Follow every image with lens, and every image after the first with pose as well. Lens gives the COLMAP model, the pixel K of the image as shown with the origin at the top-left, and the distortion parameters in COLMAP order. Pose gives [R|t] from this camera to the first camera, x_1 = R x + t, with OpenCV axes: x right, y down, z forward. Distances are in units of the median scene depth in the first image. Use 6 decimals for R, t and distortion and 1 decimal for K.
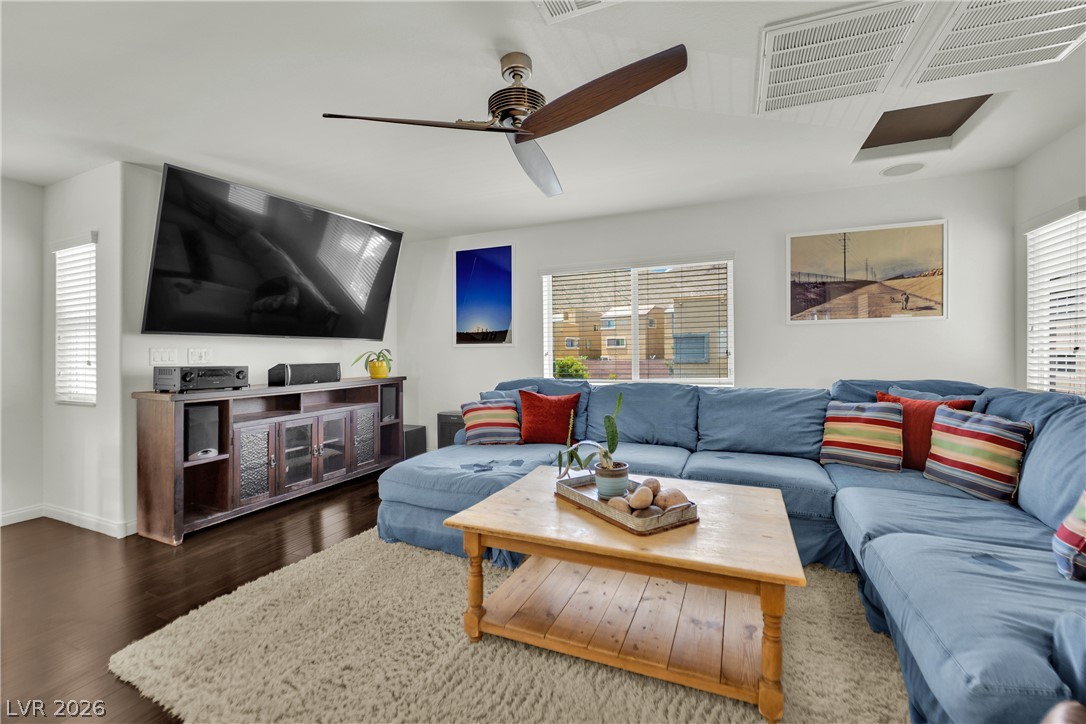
lens RADIAL K [[458.5, 0, 546.6], [0, 458.5, 357.9], [0, 0, 1]] dist [-0.027431, -0.000003]
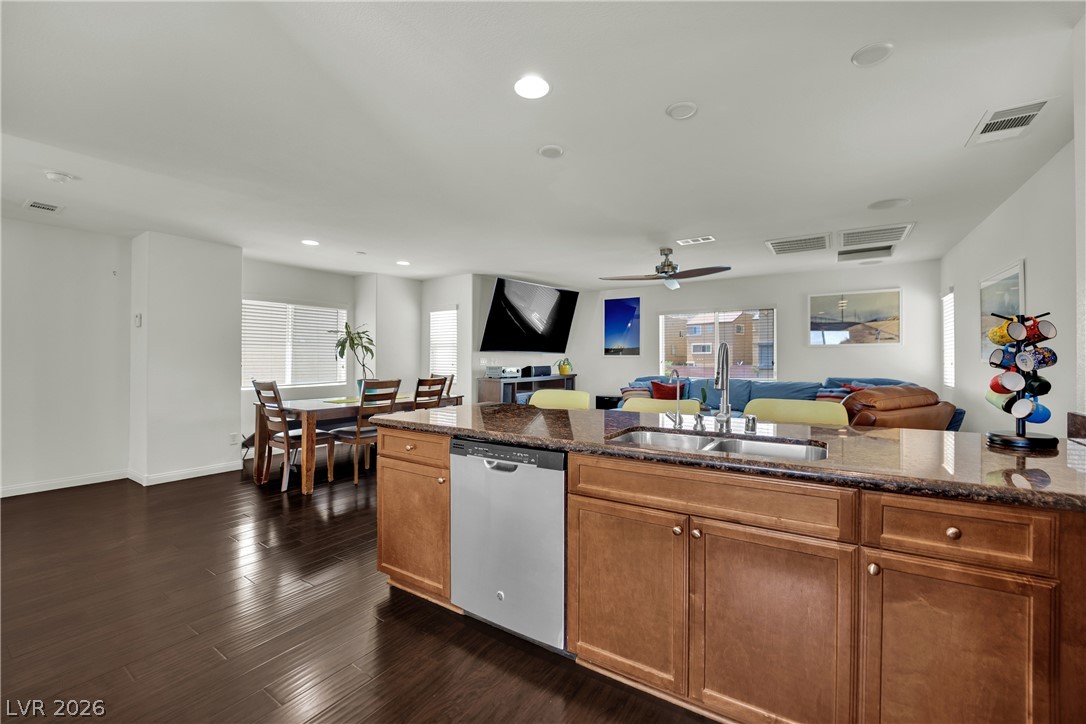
lens RADIAL K [[456.7, 0, 543.6], [0, 456.7, 355.9], [0, 0, 1]] dist [-0.007108, 0.000499]
pose [[0.983335, 0.006913, -0.181670, -0.159810], [-0.009576, 0.999859, -0.013783, -0.004512], [0.181549, 0.015293, 0.983263, -0.960547]]
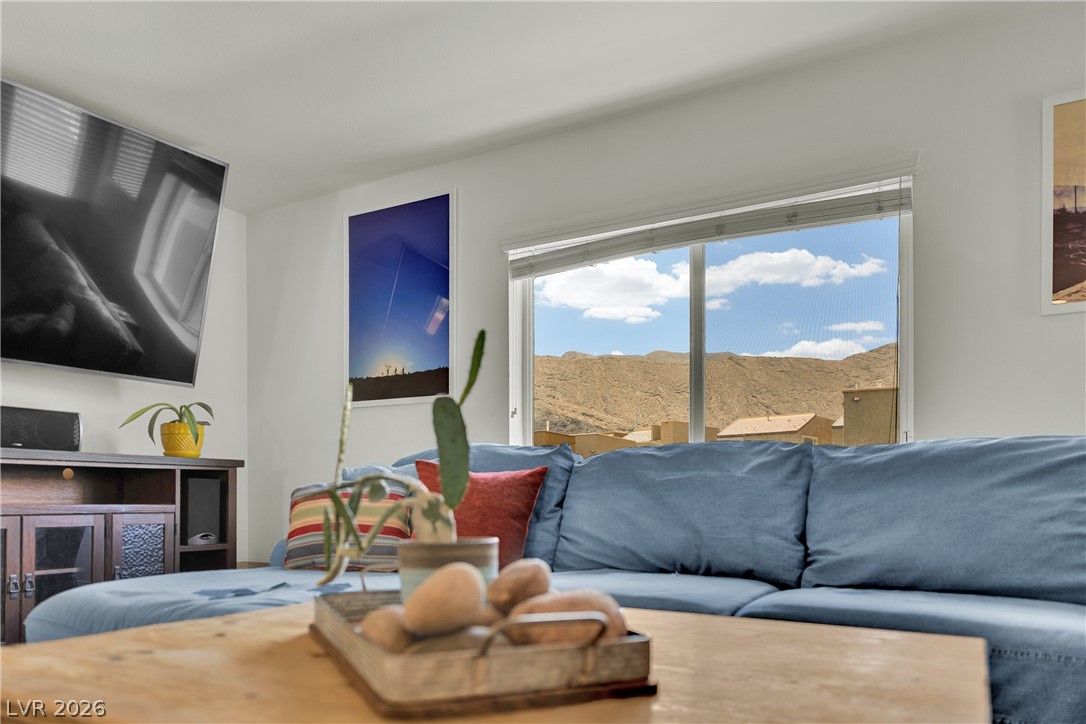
lens RADIAL K [[771.3, 0, 541.5], [0, 771.3, 501.8], [0, 0, 1]] dist [0.000769, -0.003640]
pose [[0.993425, 0.010854, -0.113967, 0.160789], [-0.011820, 0.999900, -0.007806, 0.121360], [0.113871, 0.009102, 0.993454, 0.255839]]
